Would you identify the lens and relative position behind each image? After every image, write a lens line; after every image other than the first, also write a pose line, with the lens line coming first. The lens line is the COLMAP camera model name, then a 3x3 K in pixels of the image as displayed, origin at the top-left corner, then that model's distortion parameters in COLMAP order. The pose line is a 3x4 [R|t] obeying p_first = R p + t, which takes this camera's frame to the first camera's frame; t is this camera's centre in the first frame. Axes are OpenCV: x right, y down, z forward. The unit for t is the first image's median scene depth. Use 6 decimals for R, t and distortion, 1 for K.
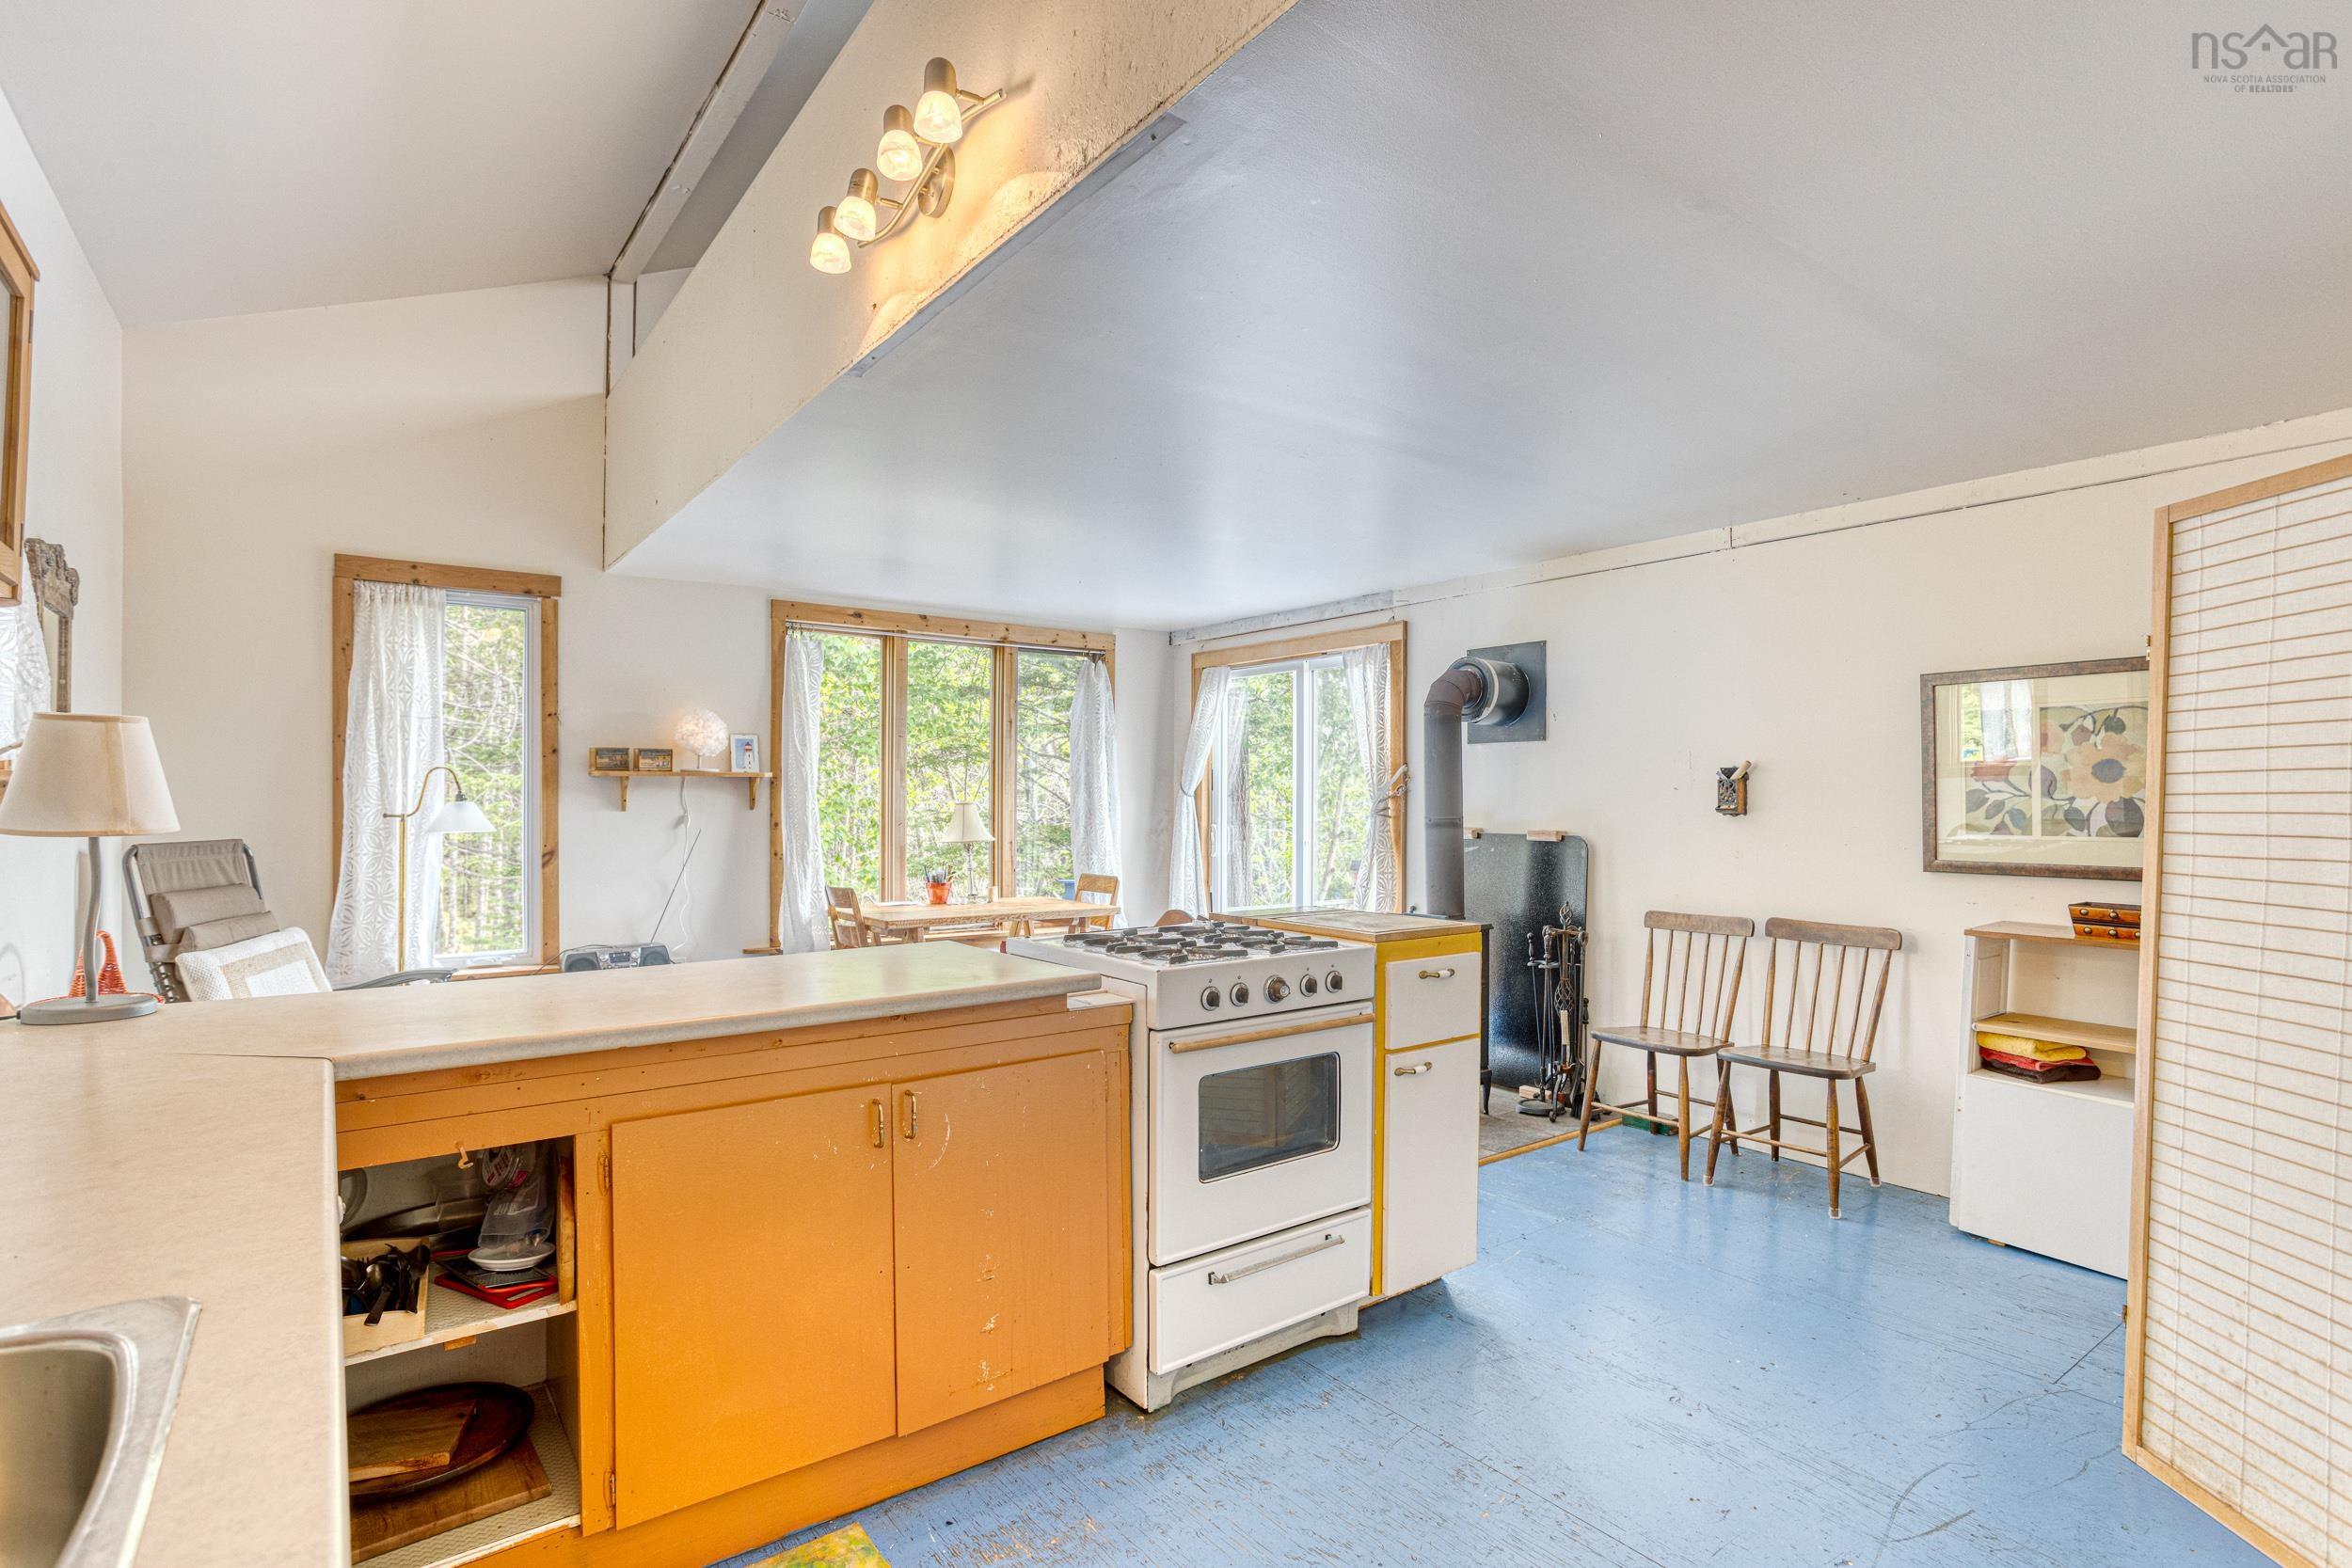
lens RADIAL K [[1157.6, 0, 1199.1], [0, 1157.6, 798.3], [0, 0, 1]] dist [-0.057511, 0.038424]
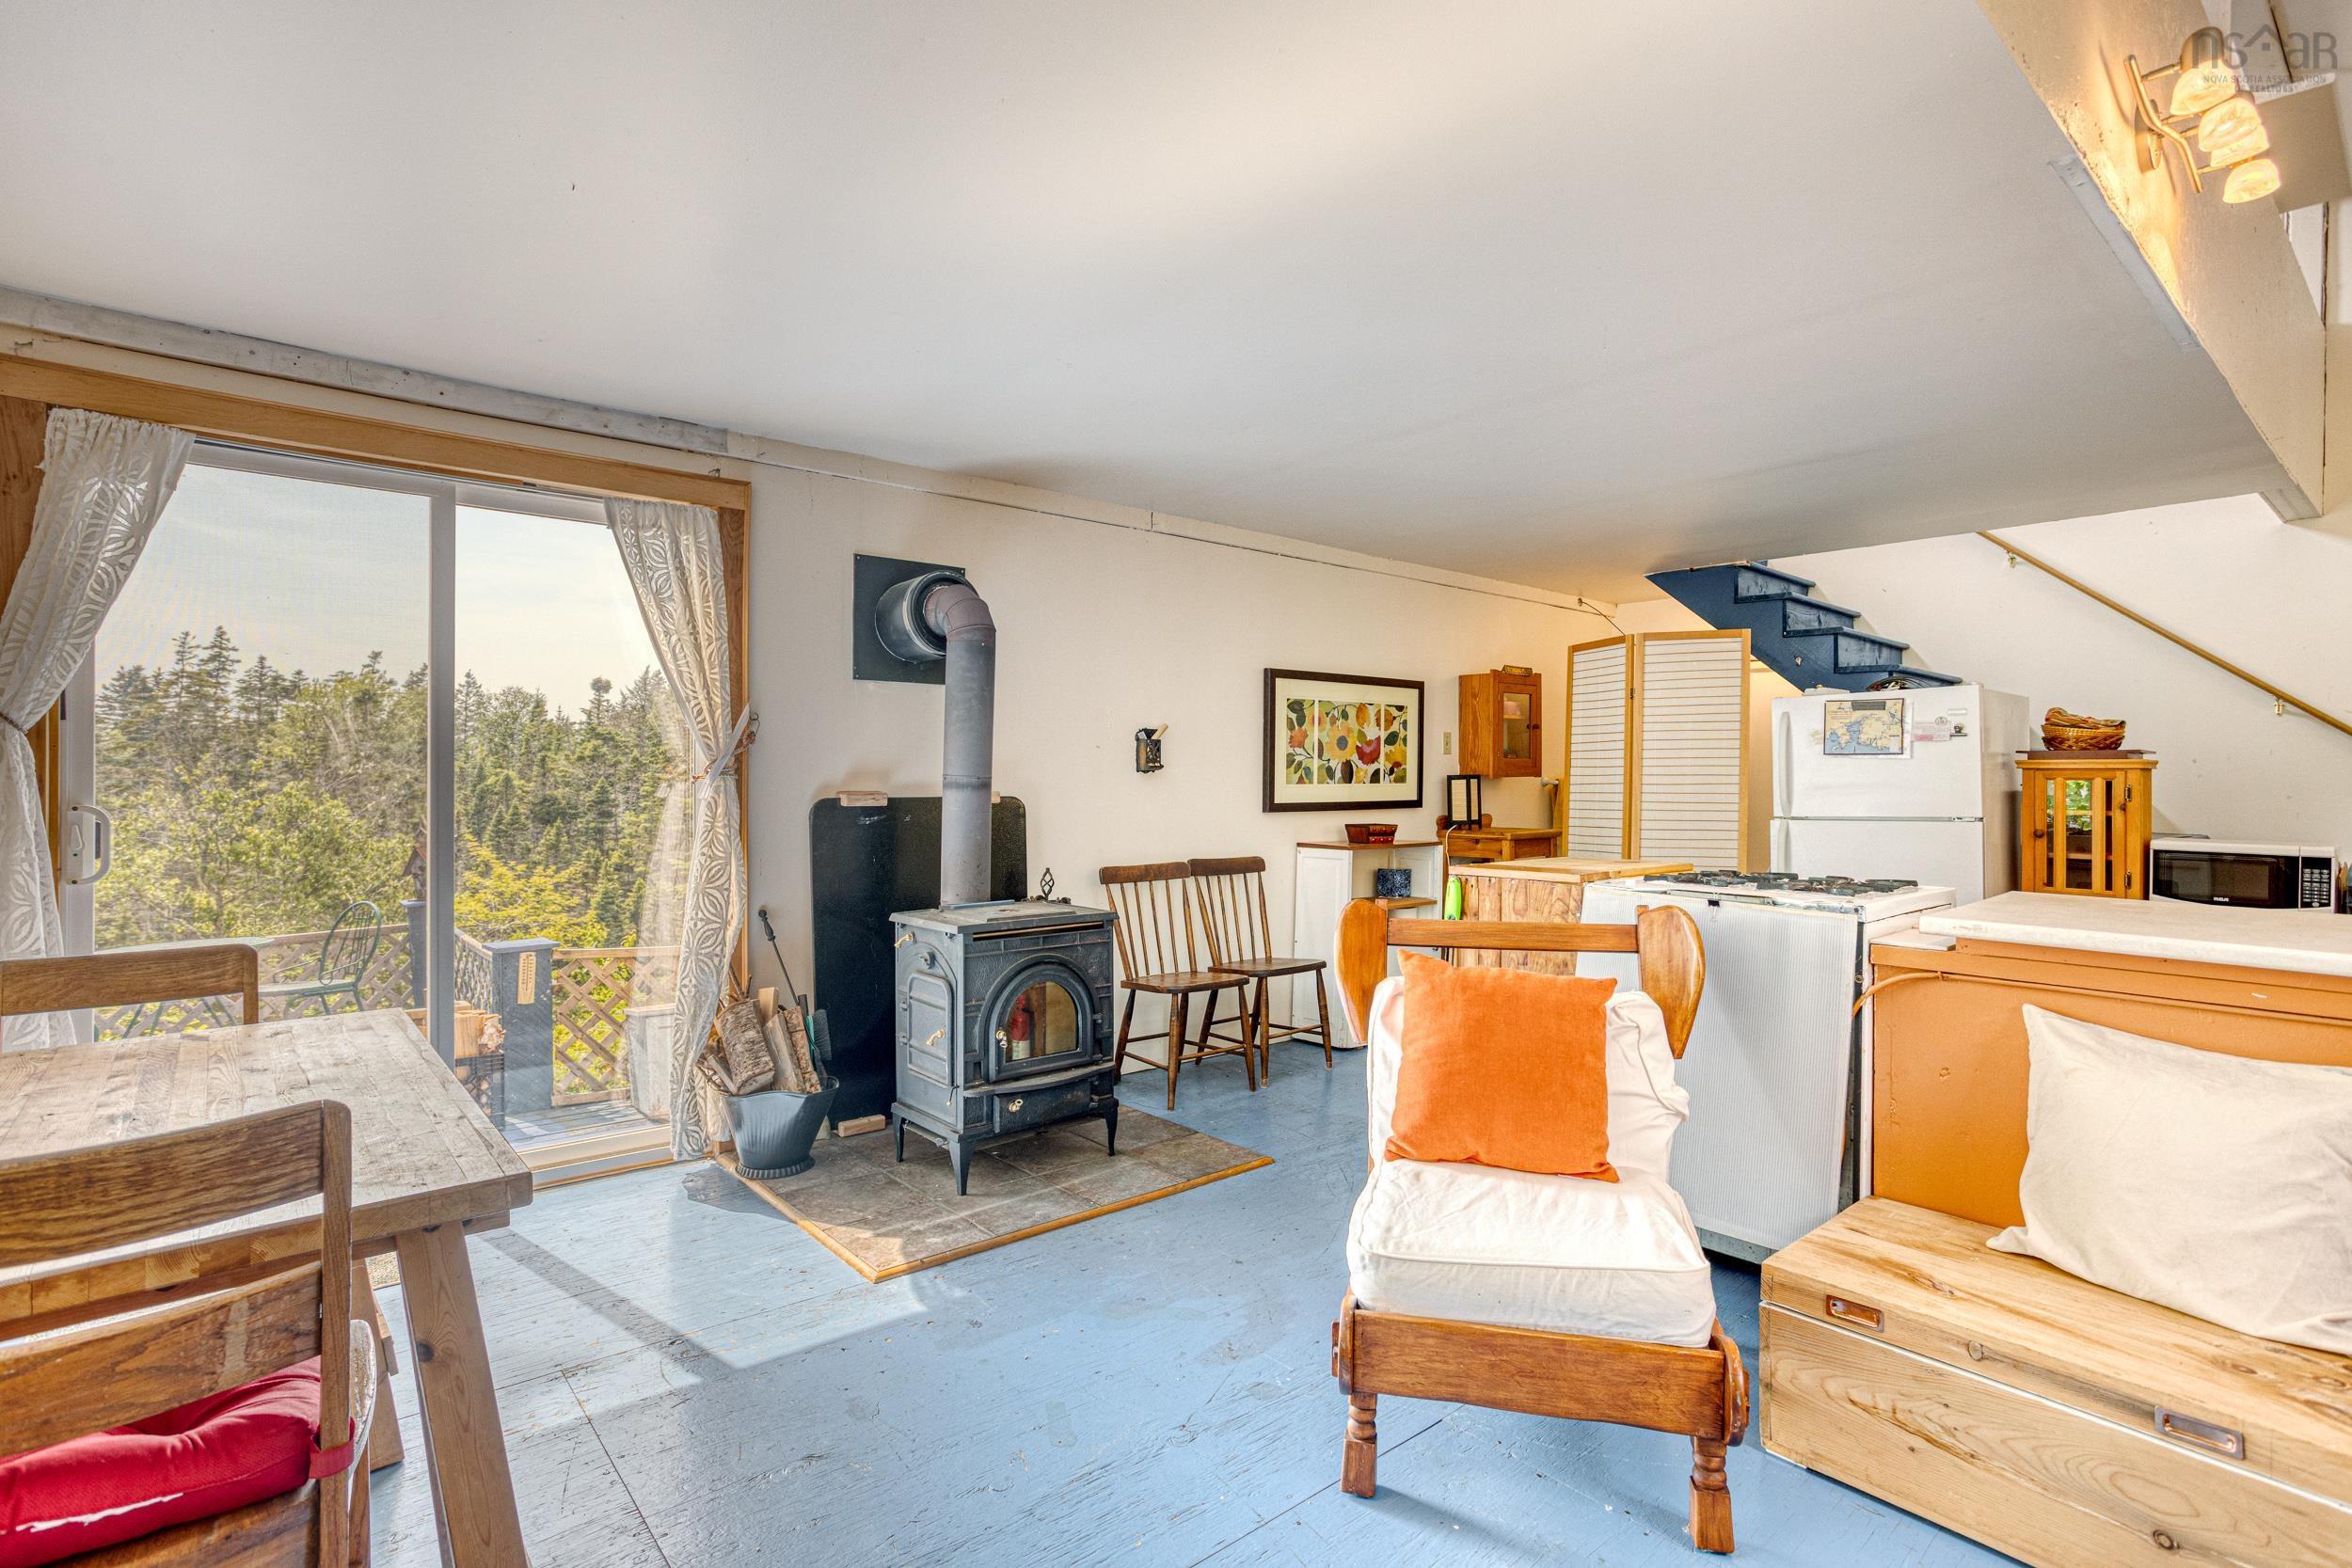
lens RADIAL K [[1135.5, 0, 1179.2], [0, 1135.5, 778.0], [0, 0, 1]] dist [-0.053431, 0.034841]
pose [[-0.056875, -0.001457, 0.998380, -0.709181], [-0.002421, 0.999996, 0.001322, 0.021111], [-0.998378, -0.002342, -0.056878, 1.159868]]
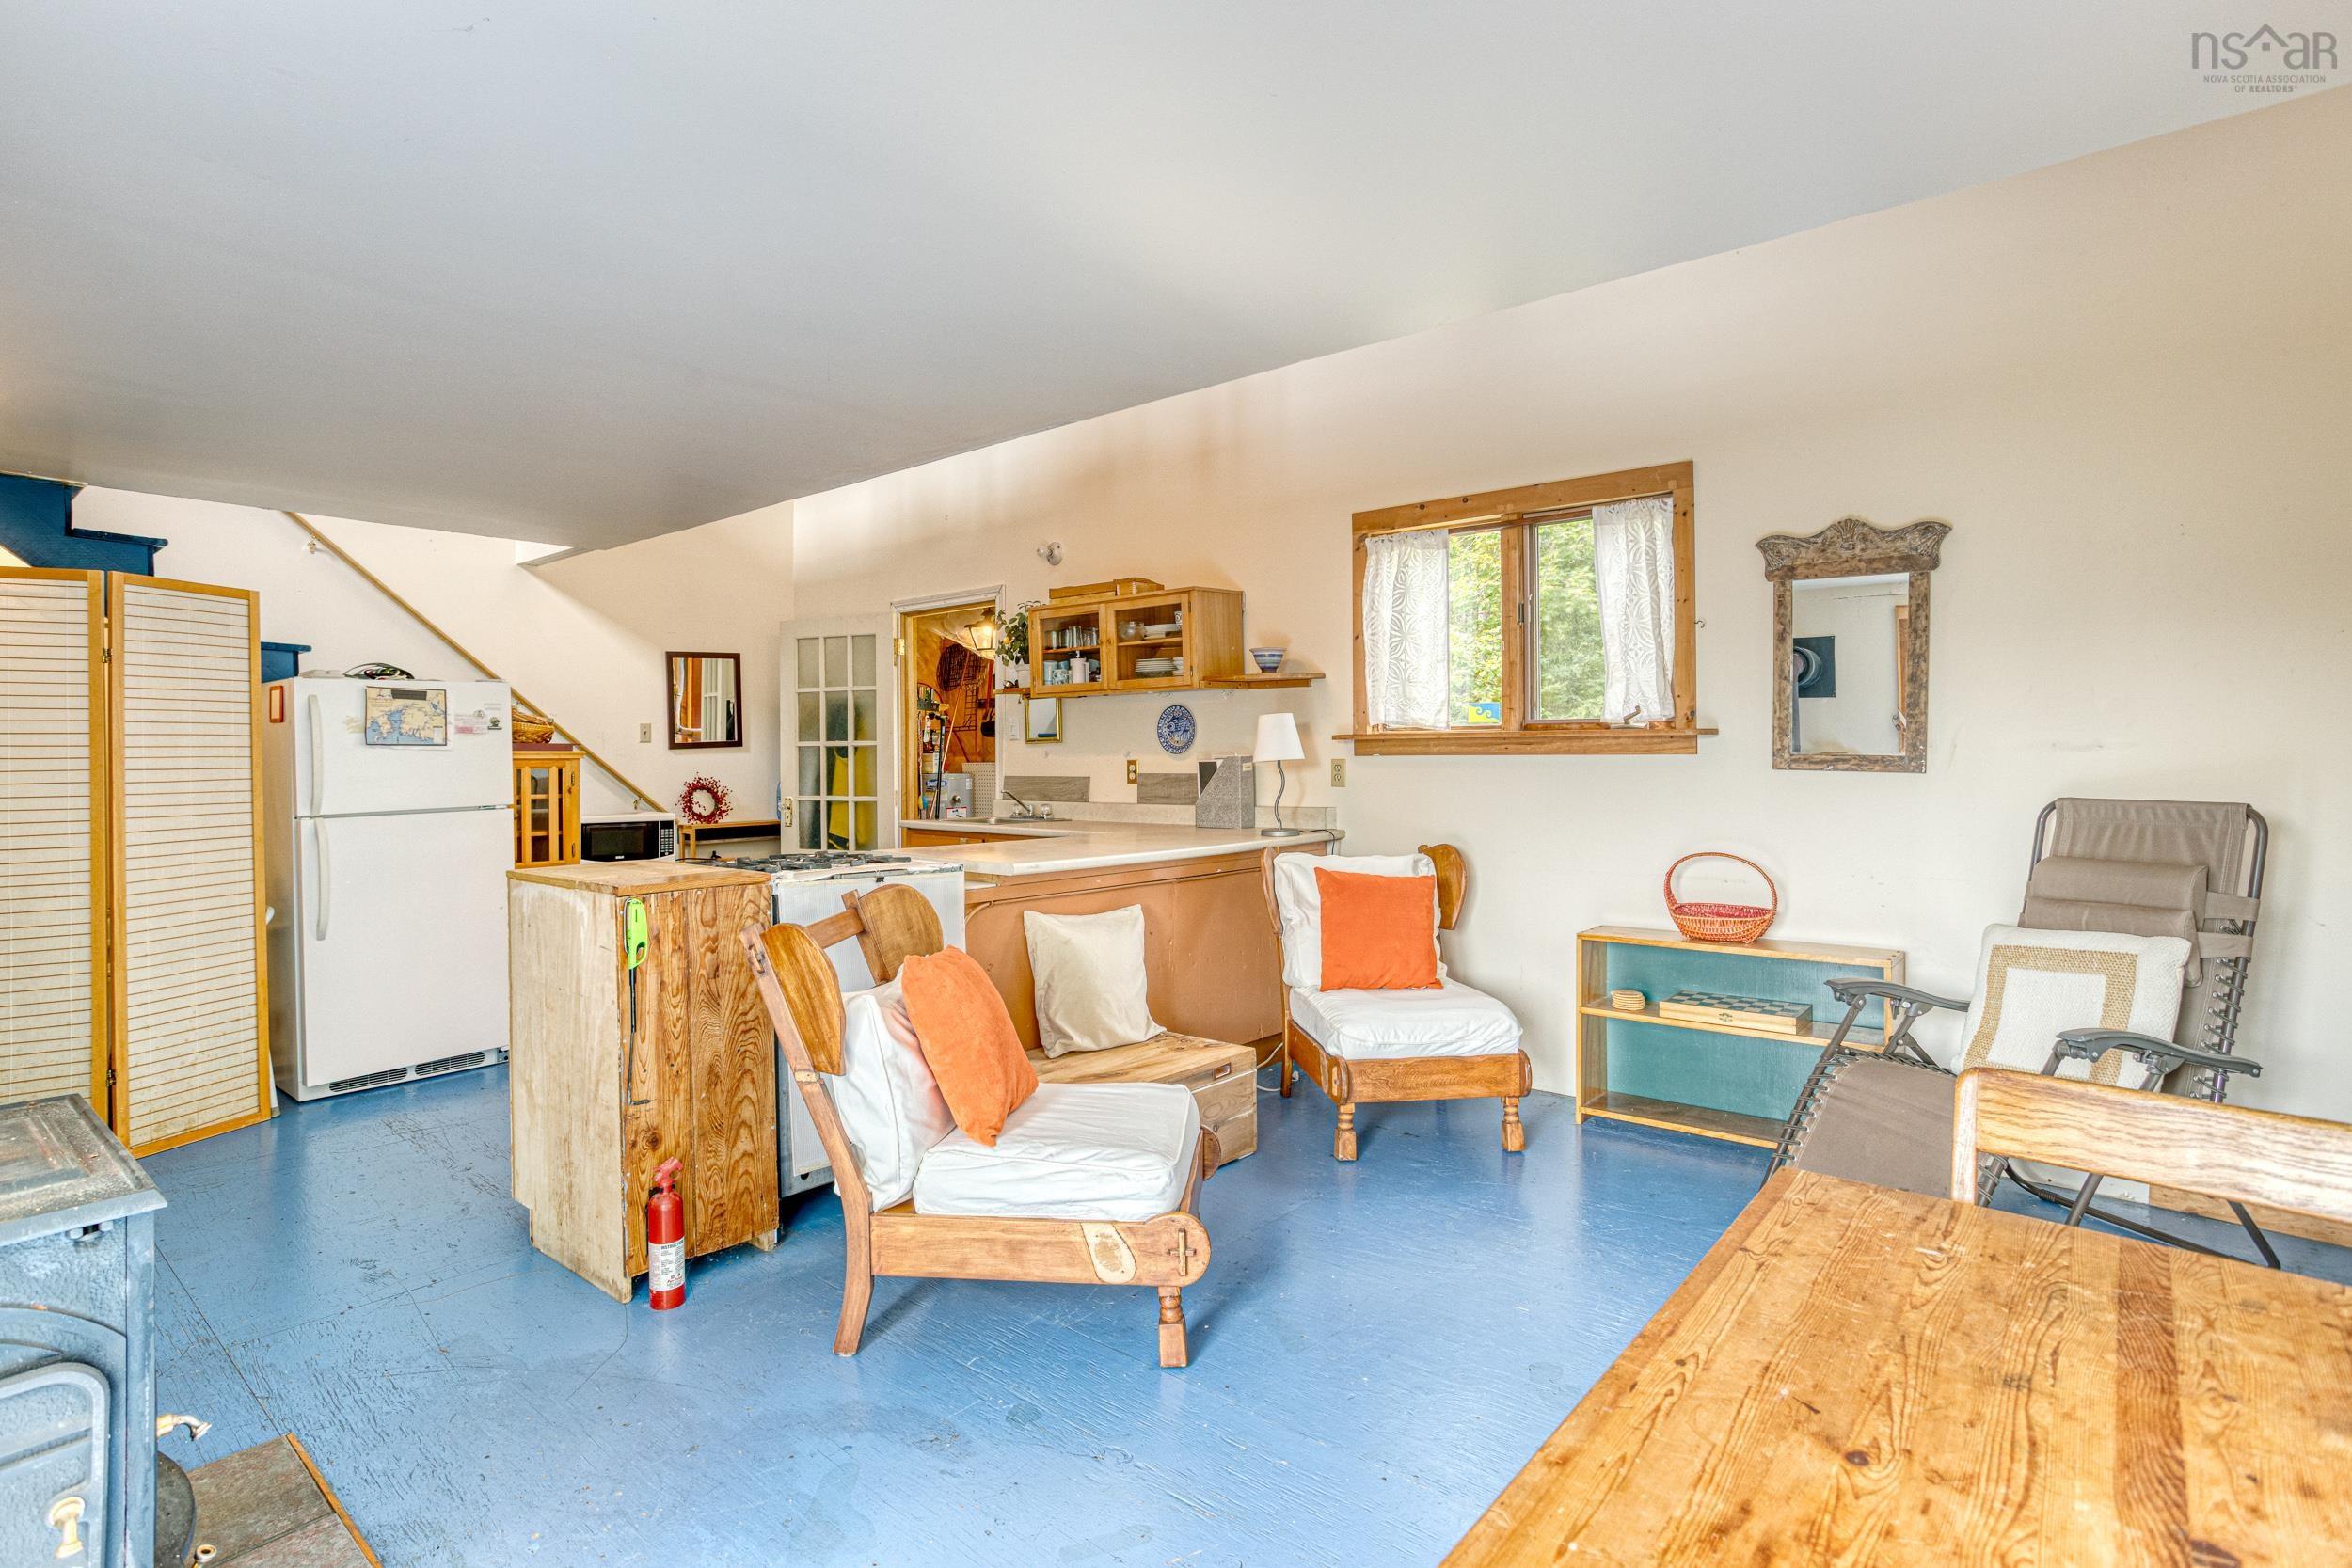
lens RADIAL K [[1170.9, 0, 1146.6], [0, 1170.9, 746.0], [0, 0, 1]] dist [-0.057375, 0.042245]
pose [[-0.980009, 0.001147, -0.198949, -0.082570], [0.002240, 0.999984, -0.005269, 0.004921], [0.198940, -0.005609, -0.979996, 1.662880]]
